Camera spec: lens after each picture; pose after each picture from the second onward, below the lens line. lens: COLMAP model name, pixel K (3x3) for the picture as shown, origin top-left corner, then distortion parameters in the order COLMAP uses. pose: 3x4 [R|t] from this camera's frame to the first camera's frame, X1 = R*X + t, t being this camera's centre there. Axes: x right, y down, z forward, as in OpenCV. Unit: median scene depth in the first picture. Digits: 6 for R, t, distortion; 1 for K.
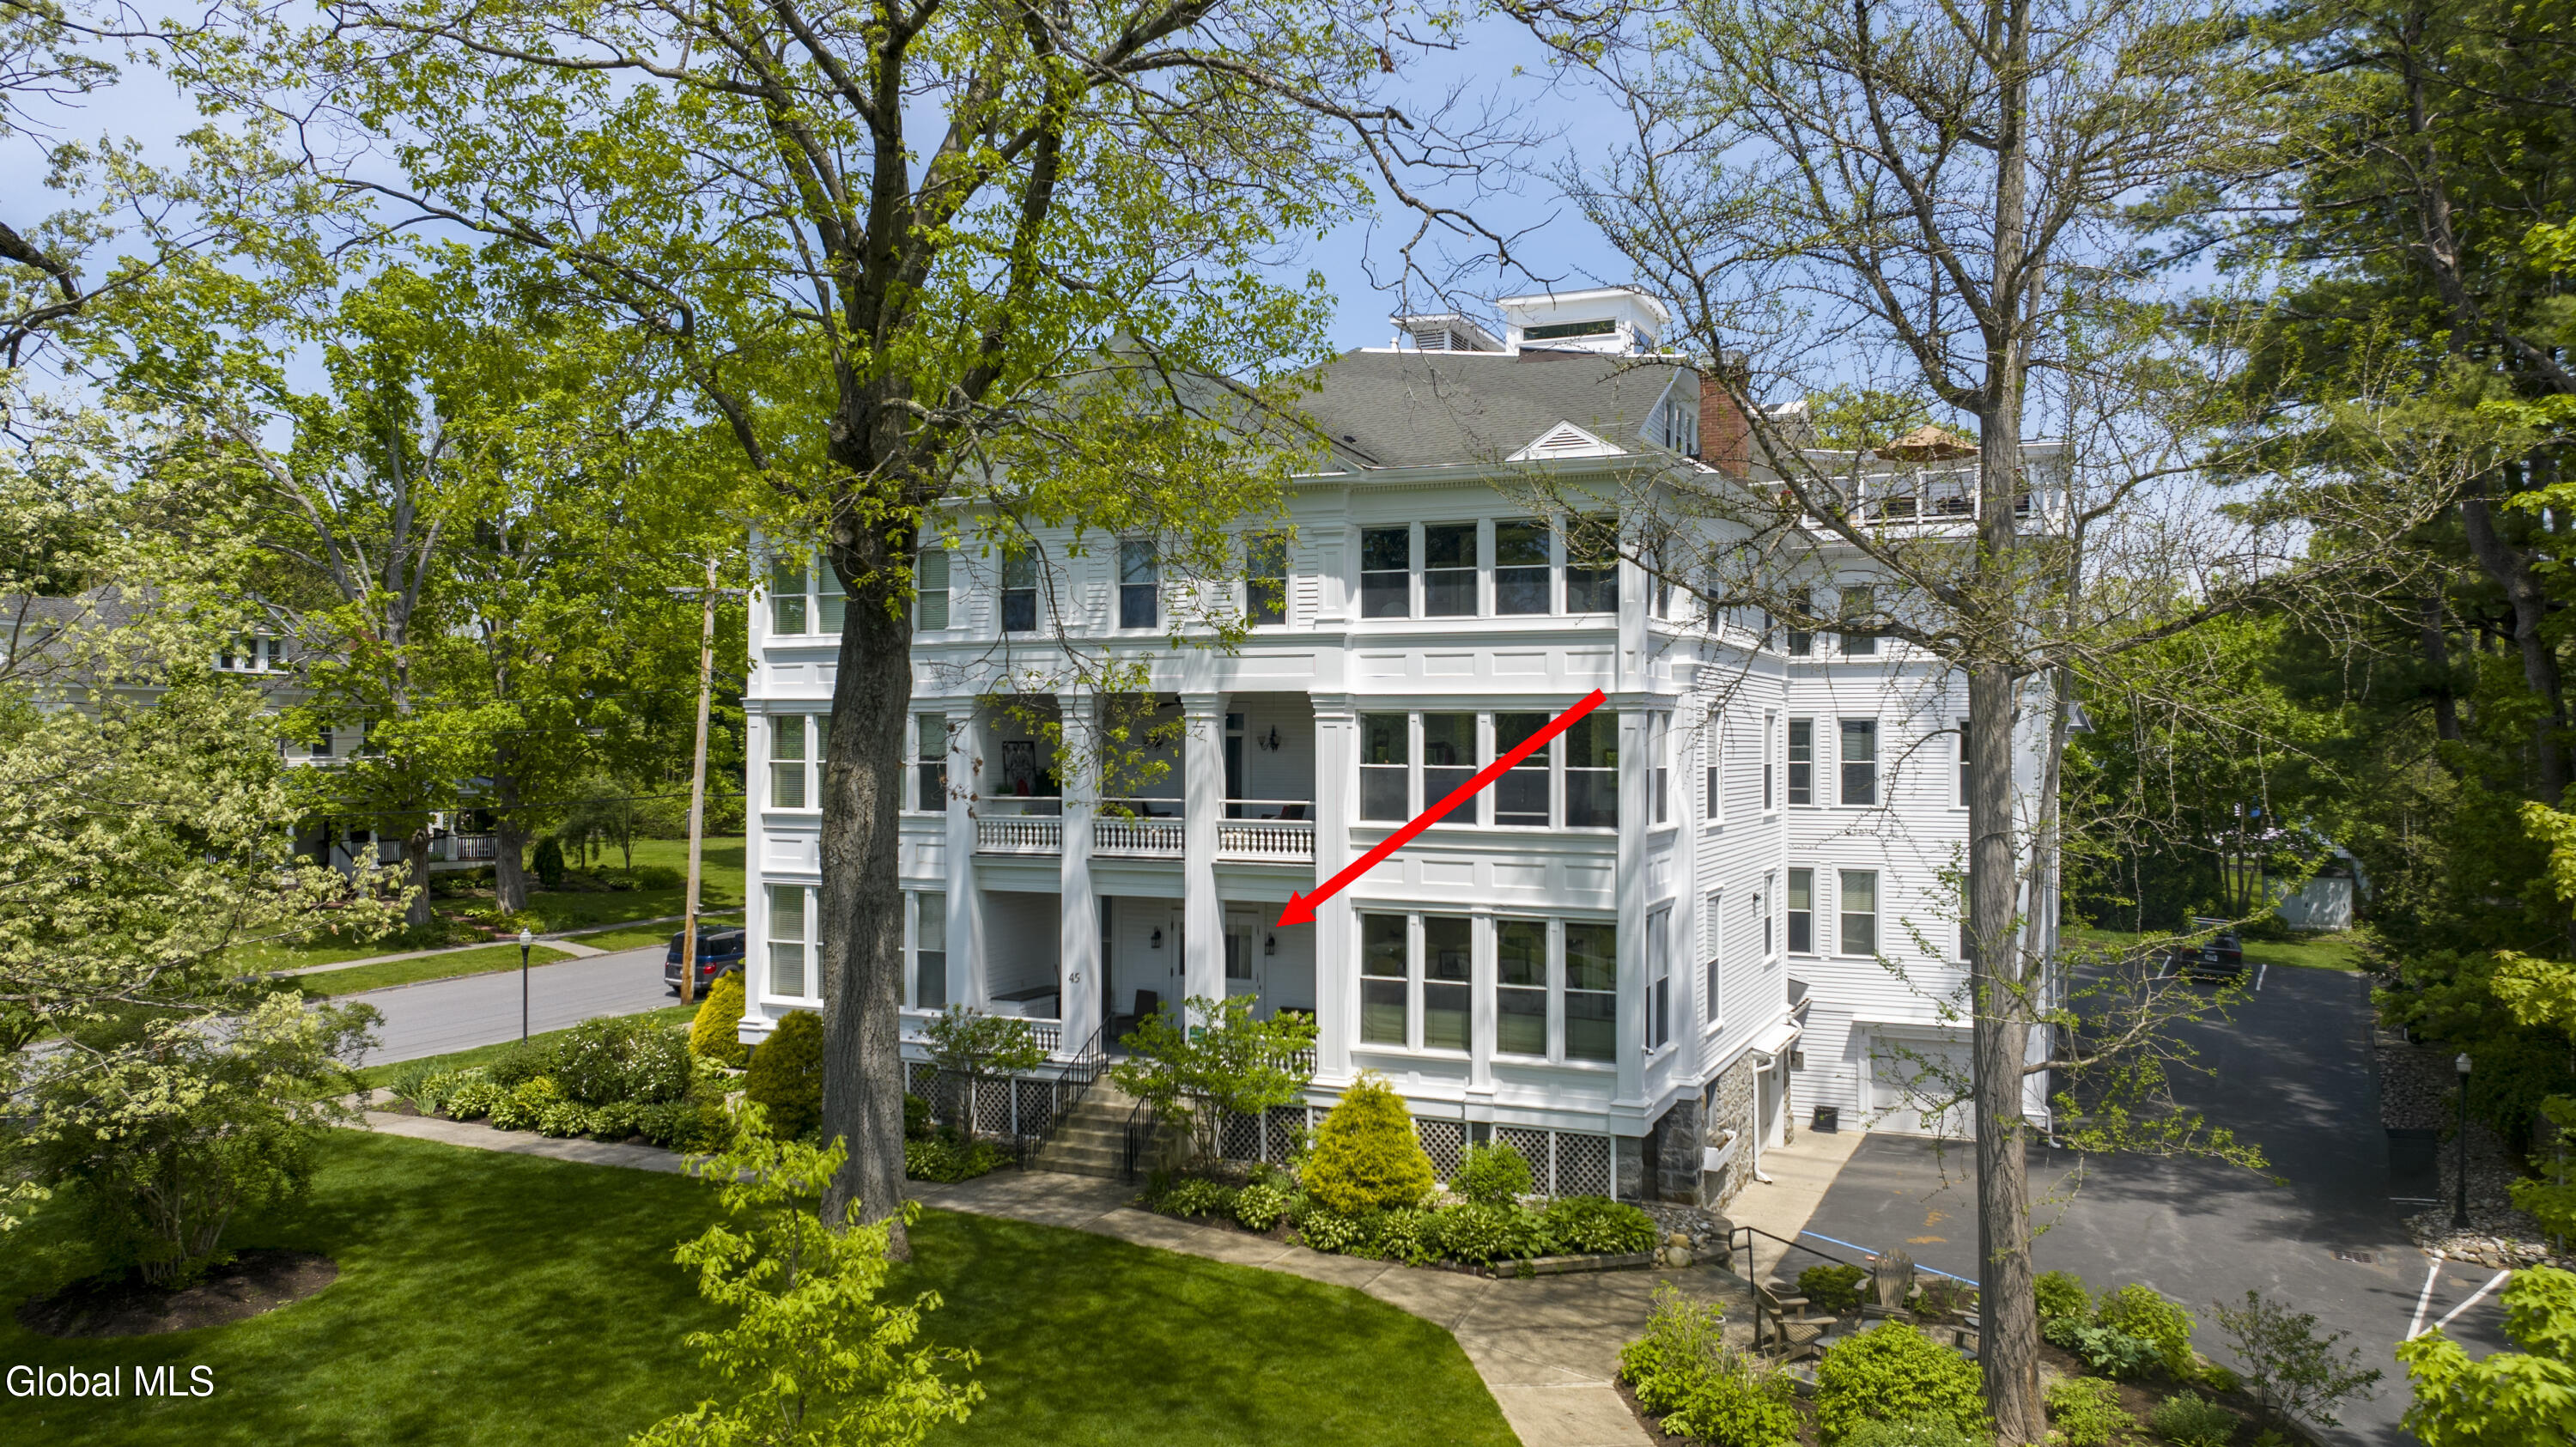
lens RADIAL K [[1793.8, 0, 1287.3], [0, 1793.8, 727.1], [0, 0, 1]] dist [0.000262, 0.000170]
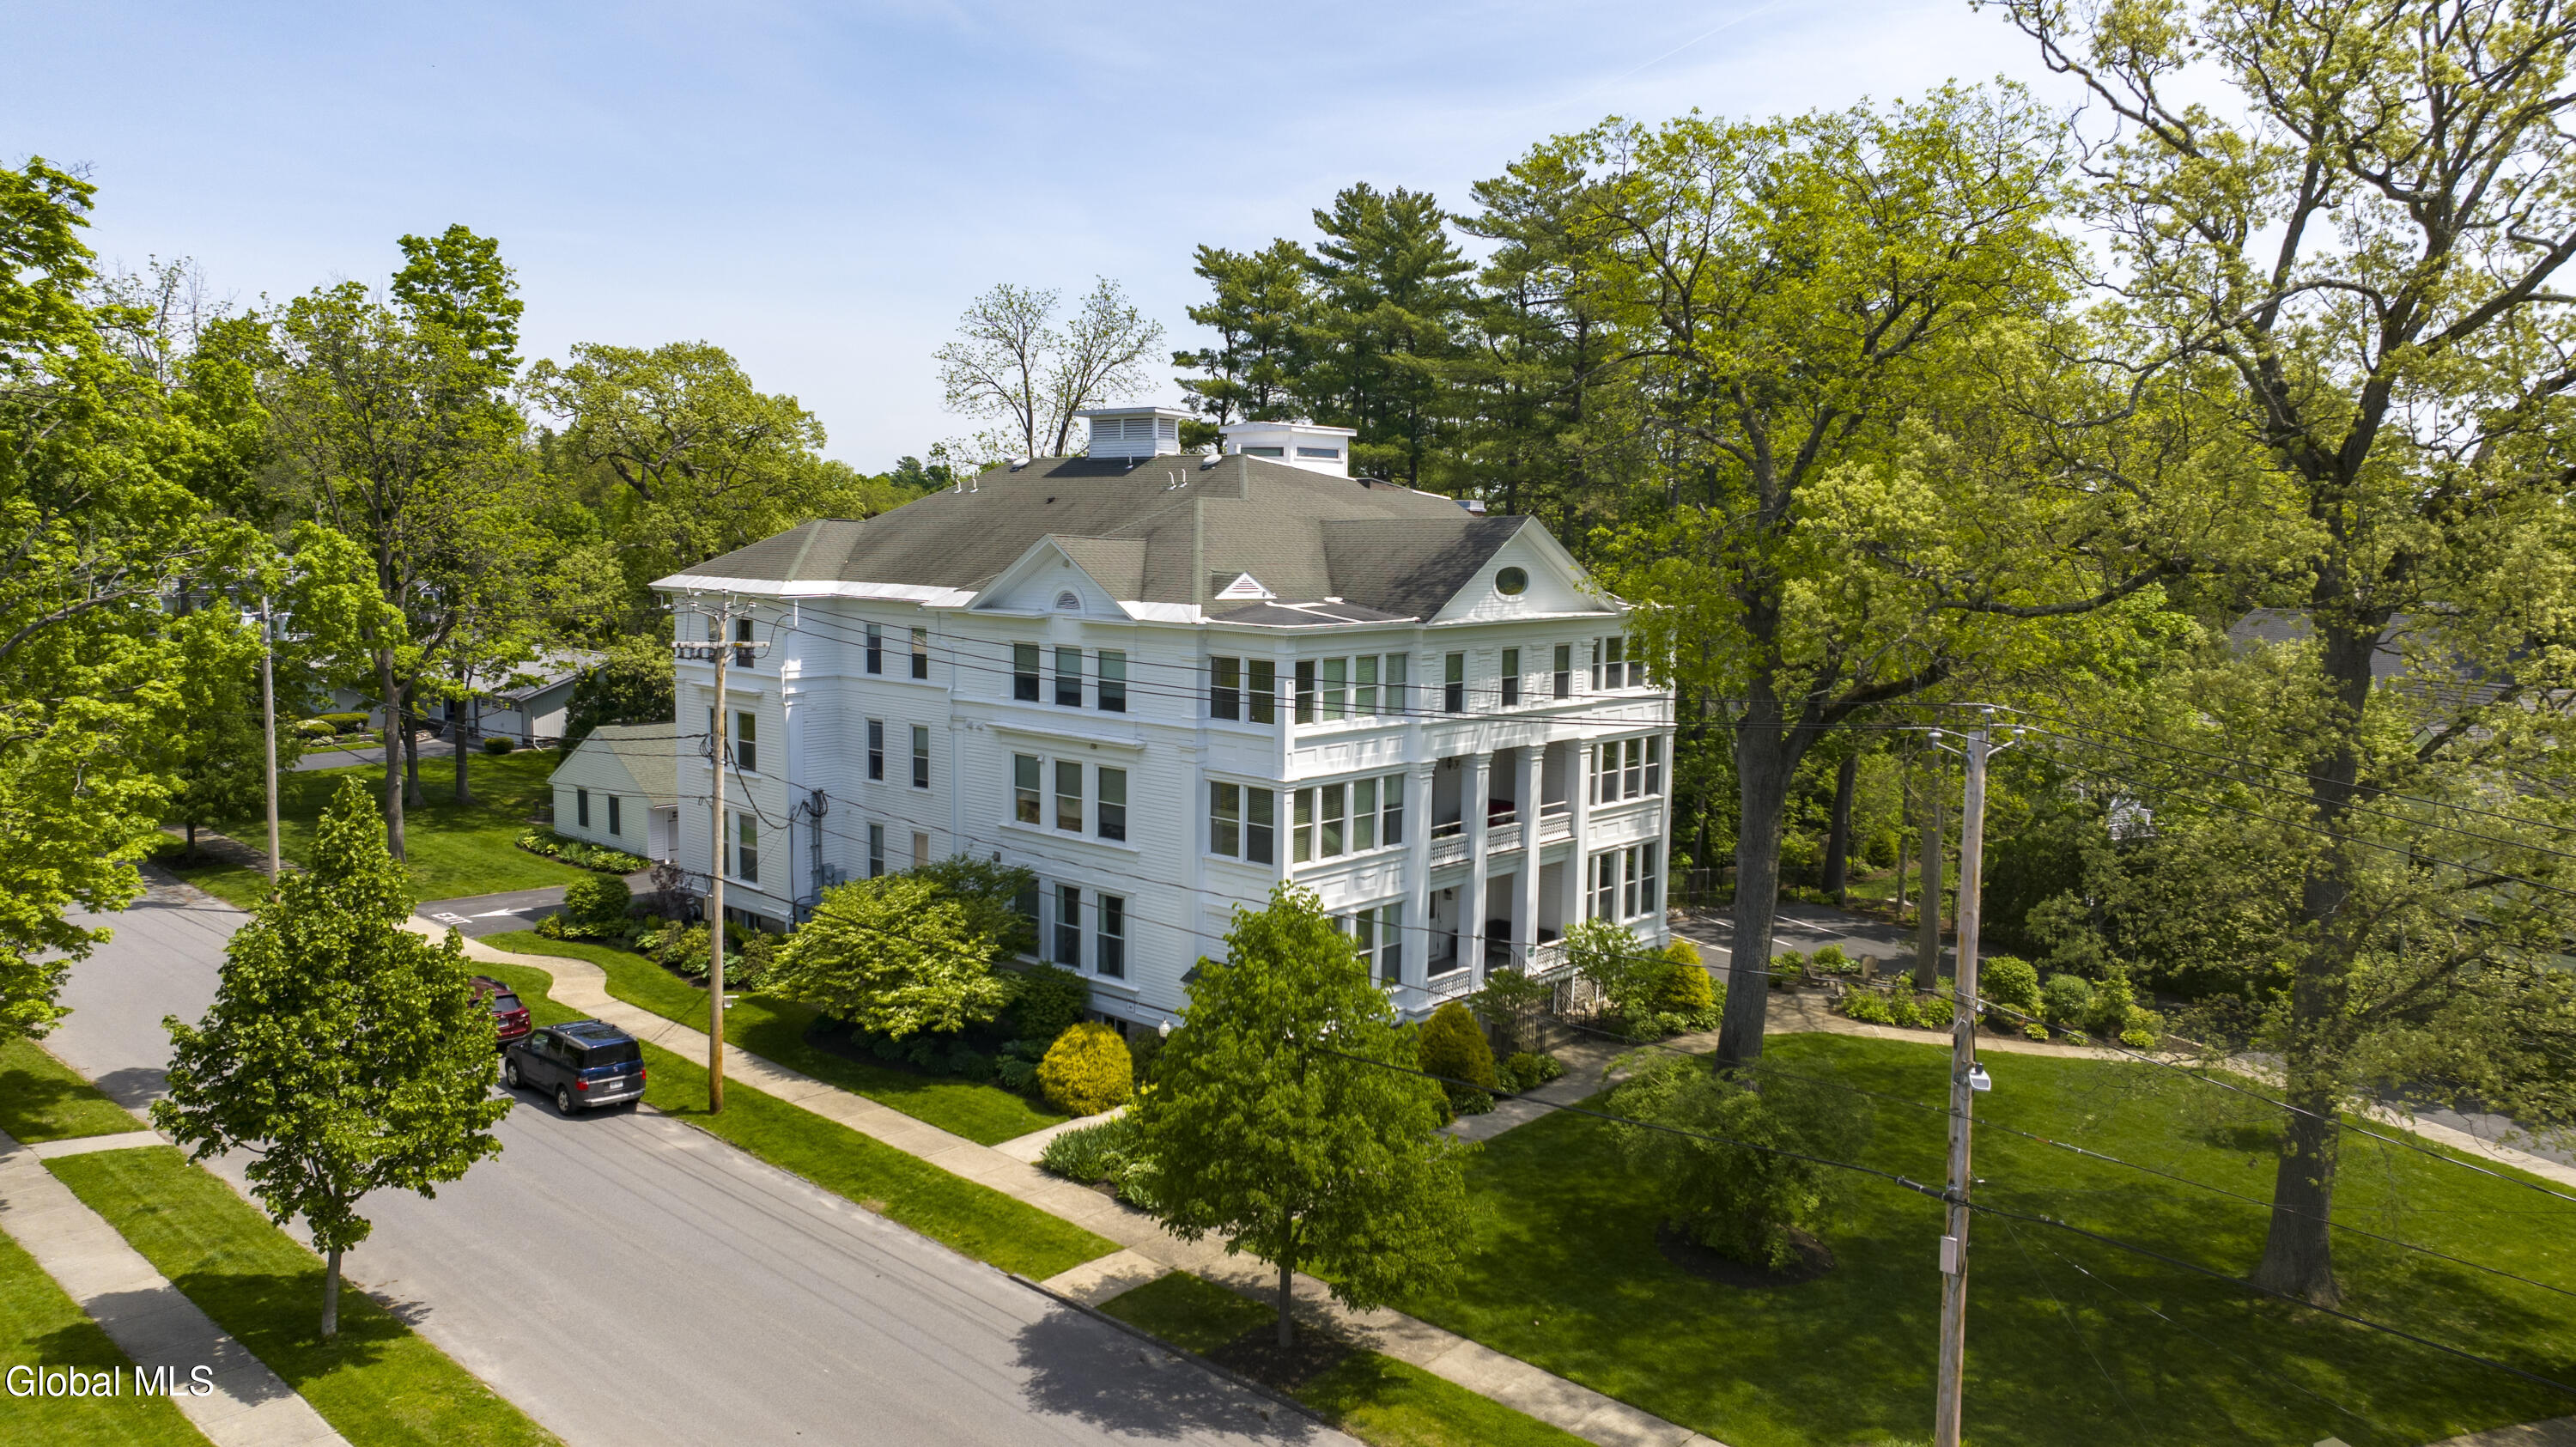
lens RADIAL K [[1793.8, 0, 1287.5], [0, 1793.8, 717.6], [0, 0, 1]] dist [0.000262, 0.000170]
pose [[0.321413, -0.103715, 0.941242, -1.657893], [-0.013485, 0.993382, 0.114065, -0.226104], [-0.946843, -0.049354, 0.317887, 0.711005]]
